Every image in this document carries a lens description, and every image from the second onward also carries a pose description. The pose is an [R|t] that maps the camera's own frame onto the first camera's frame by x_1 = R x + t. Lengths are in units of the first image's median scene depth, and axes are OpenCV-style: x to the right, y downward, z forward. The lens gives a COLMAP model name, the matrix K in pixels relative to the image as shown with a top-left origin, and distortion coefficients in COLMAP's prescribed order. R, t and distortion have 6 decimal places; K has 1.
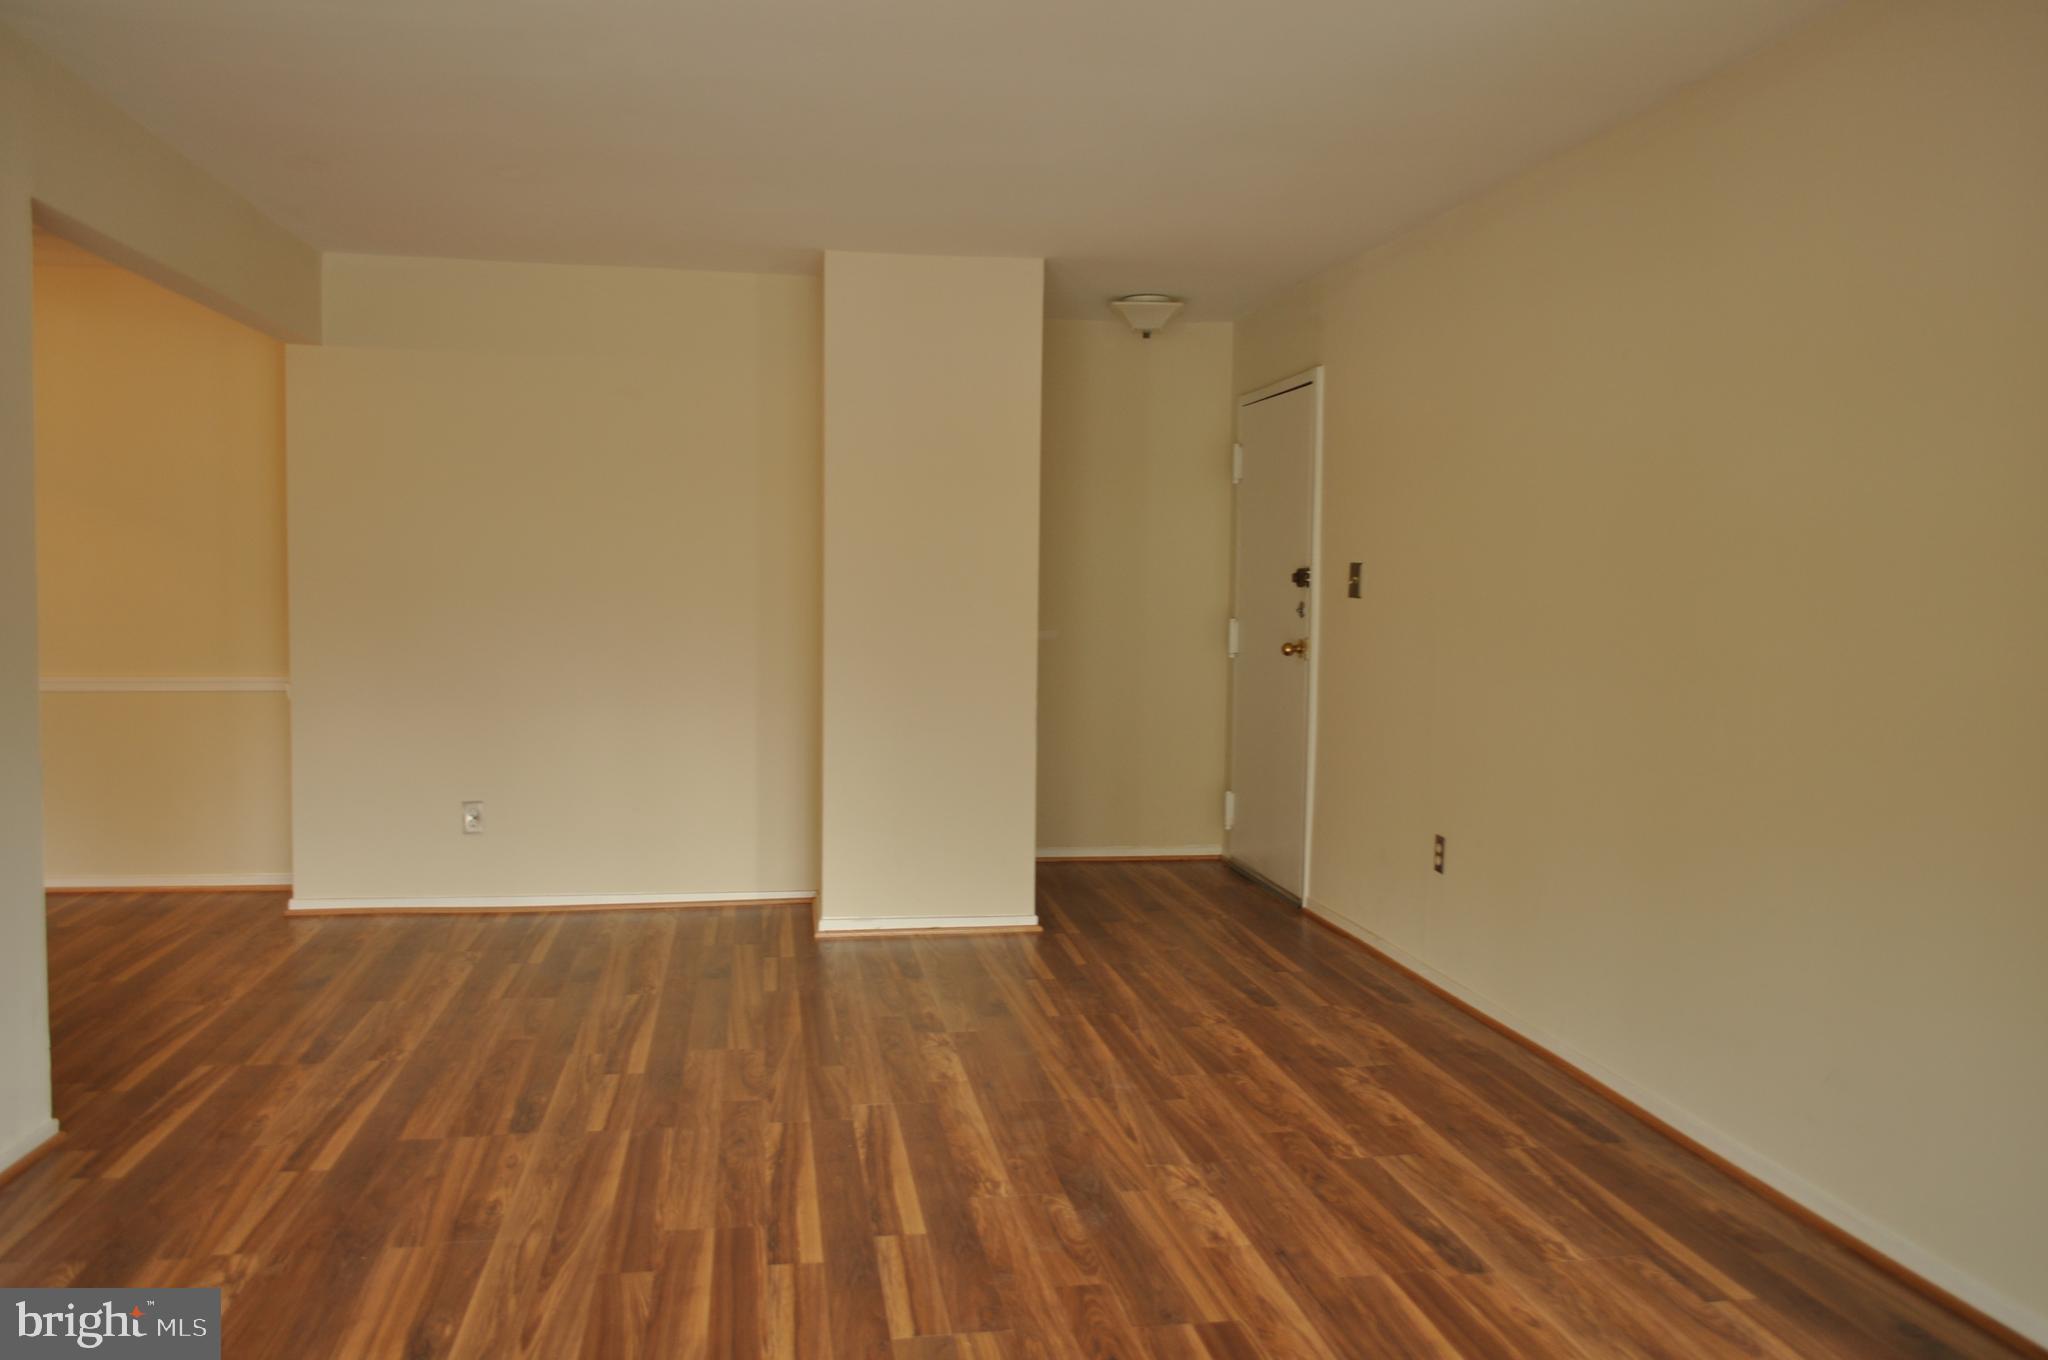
lens RADIAL K [[1596.8, 0, 1035.4], [0, 1596.8, 685.1], [0, 0, 1]] dist [-0.012531, 0.004952]
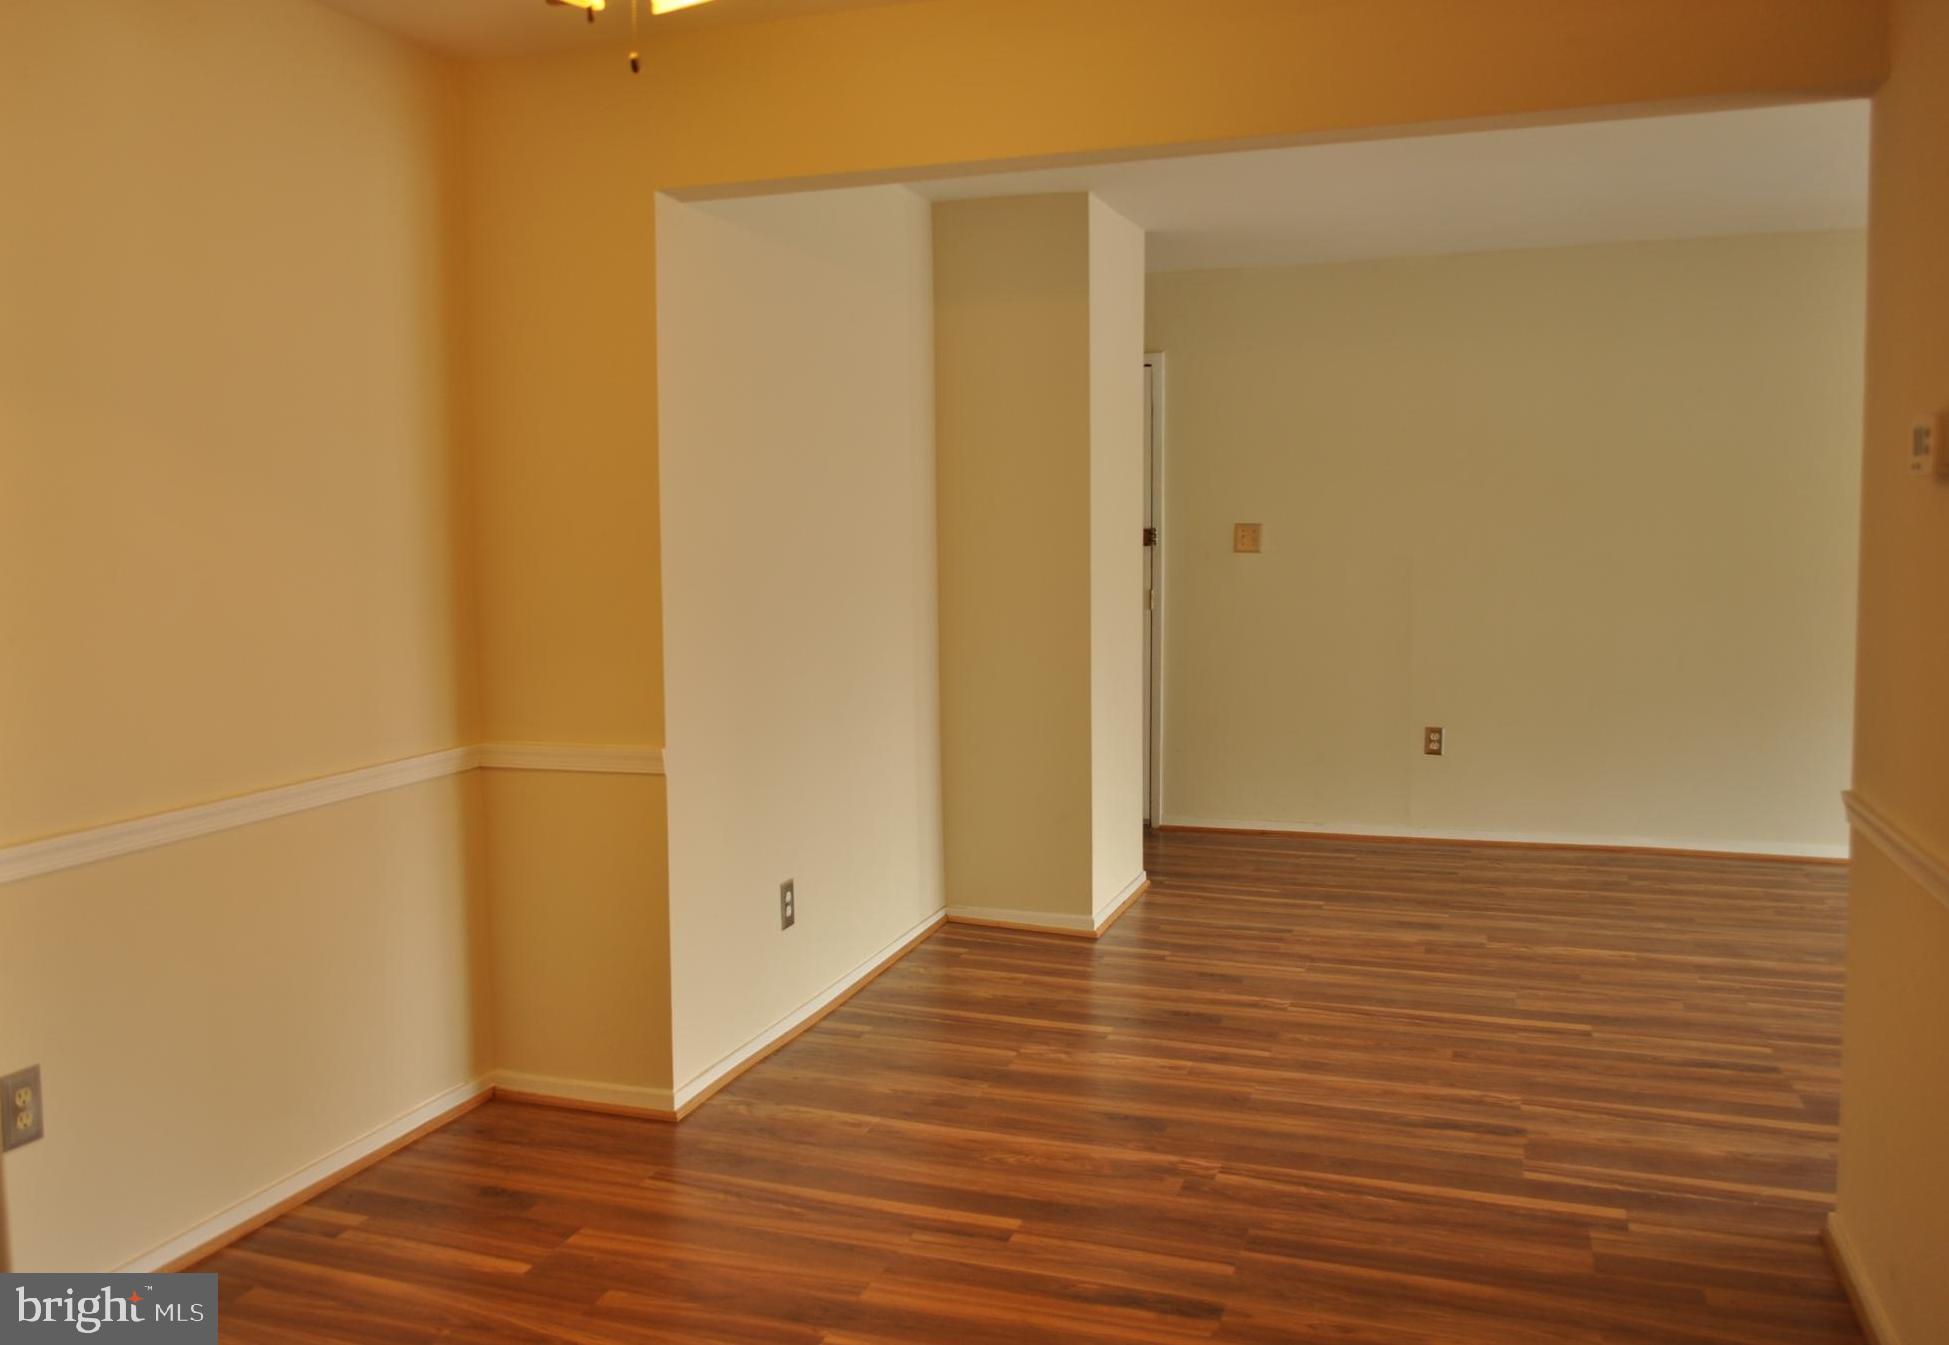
lens RADIAL K [[1601.8, 0, 939.8], [0, 1601.8, 668.5], [0, 0, 1]] dist [-0.012102, 0.003358]
pose [[0.492685, -0.099365, 0.864516, -1.389956], [0.077868, 0.994508, 0.069929, -0.098693], [-0.866717, 0.032865, 0.497717, 0.876072]]
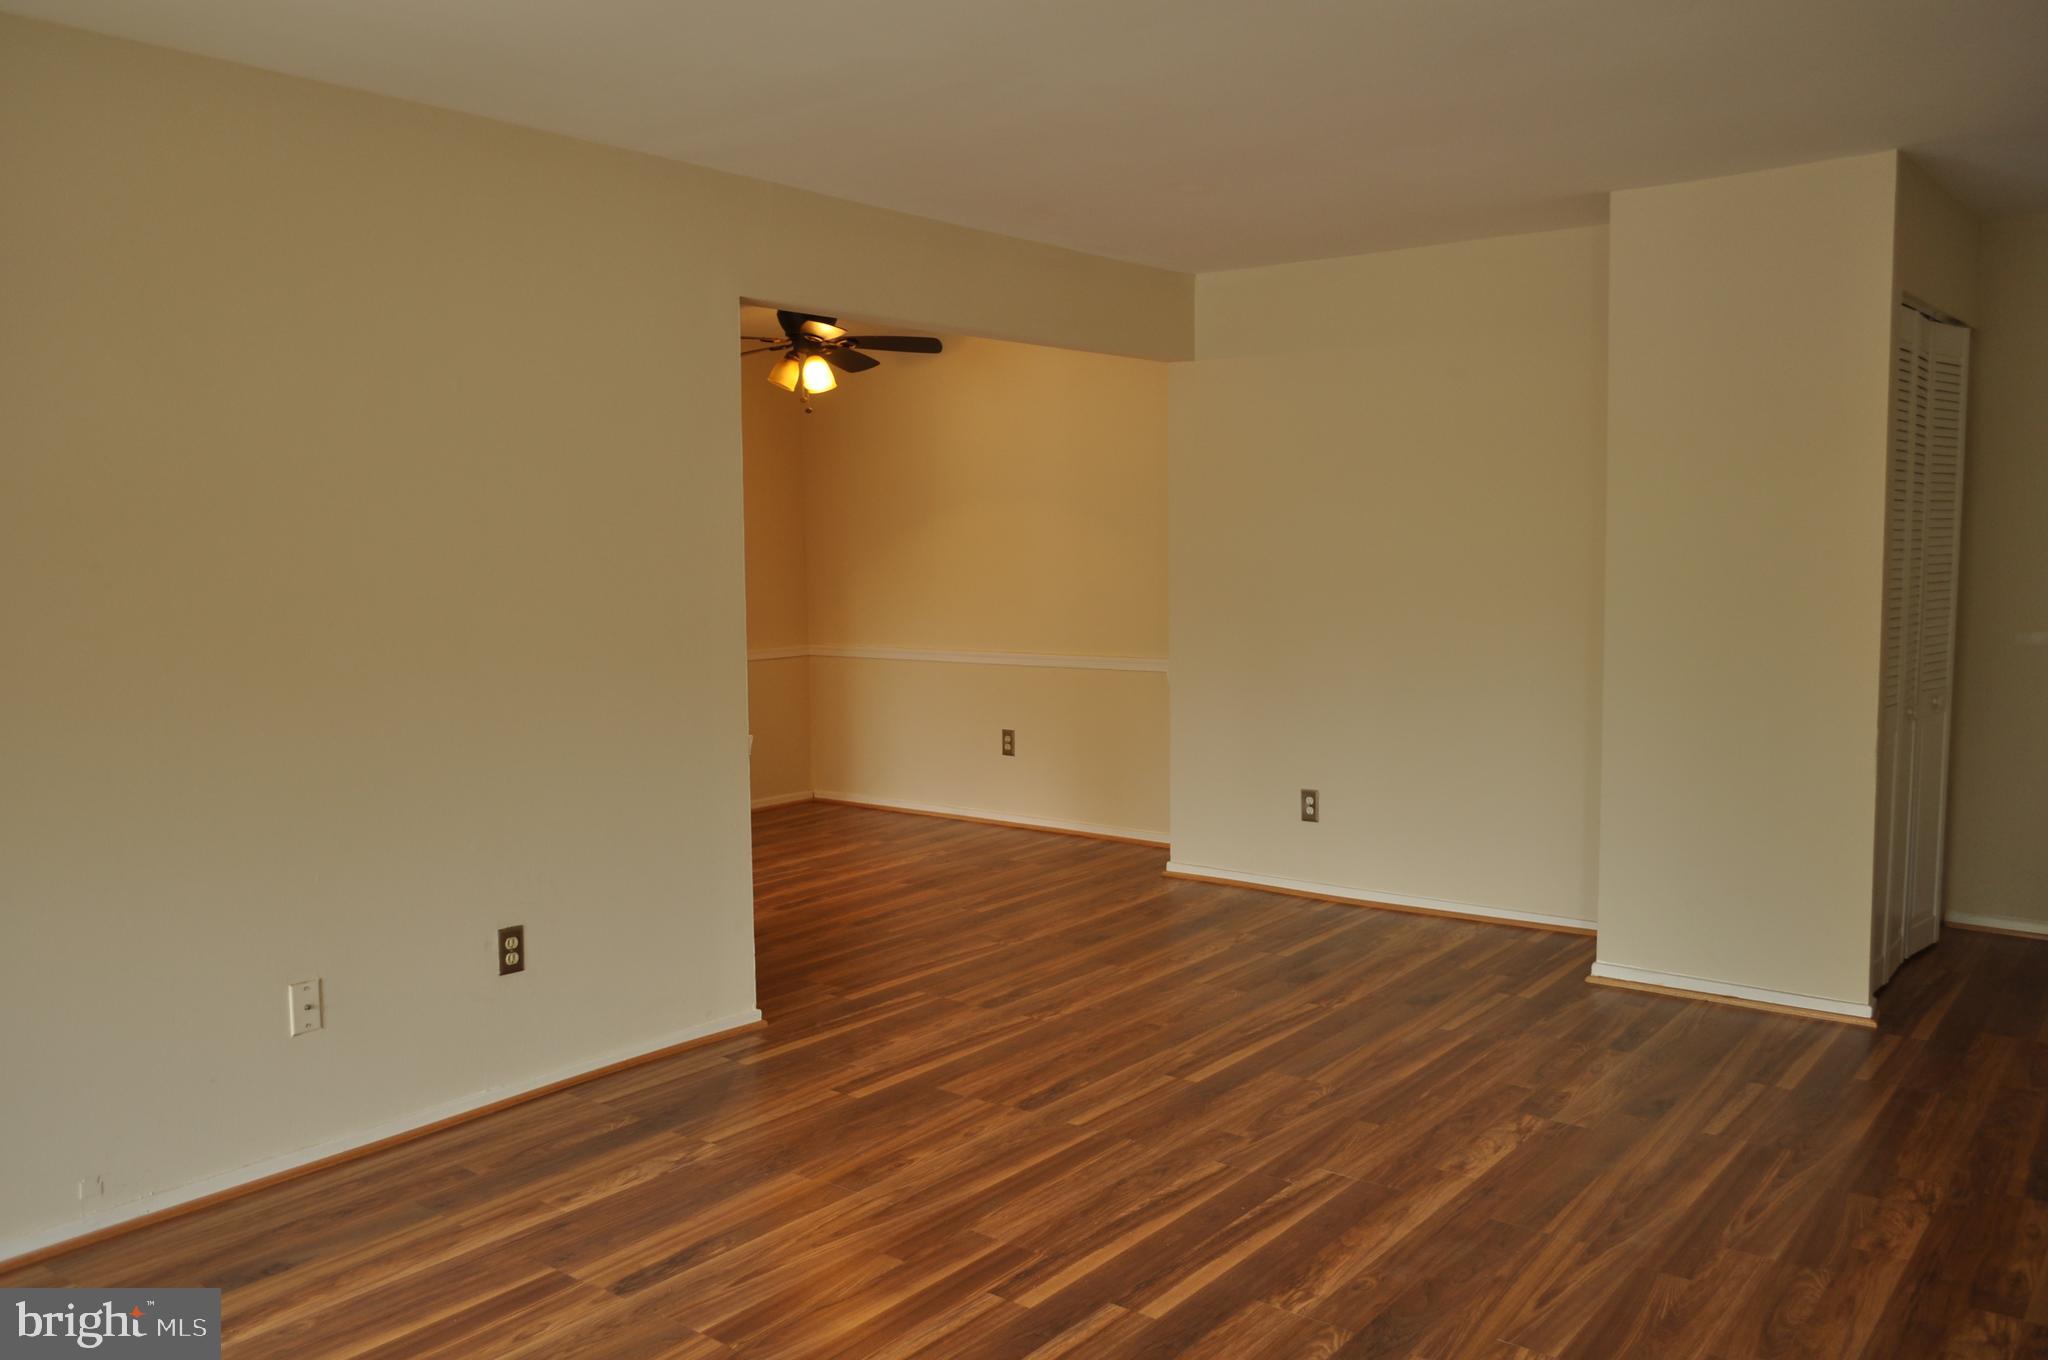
lens RADIAL K [[1596.8, 0, 1028.1], [0, 1596.8, 695.1], [0, 0, 1]] dist [-0.012531, 0.004952]
pose [[0.667045, 0.052745, -0.743148, 0.432599], [-0.029054, 0.998574, 0.044795, -0.042949], [0.744451, -0.008289, 0.667626, 0.264965]]
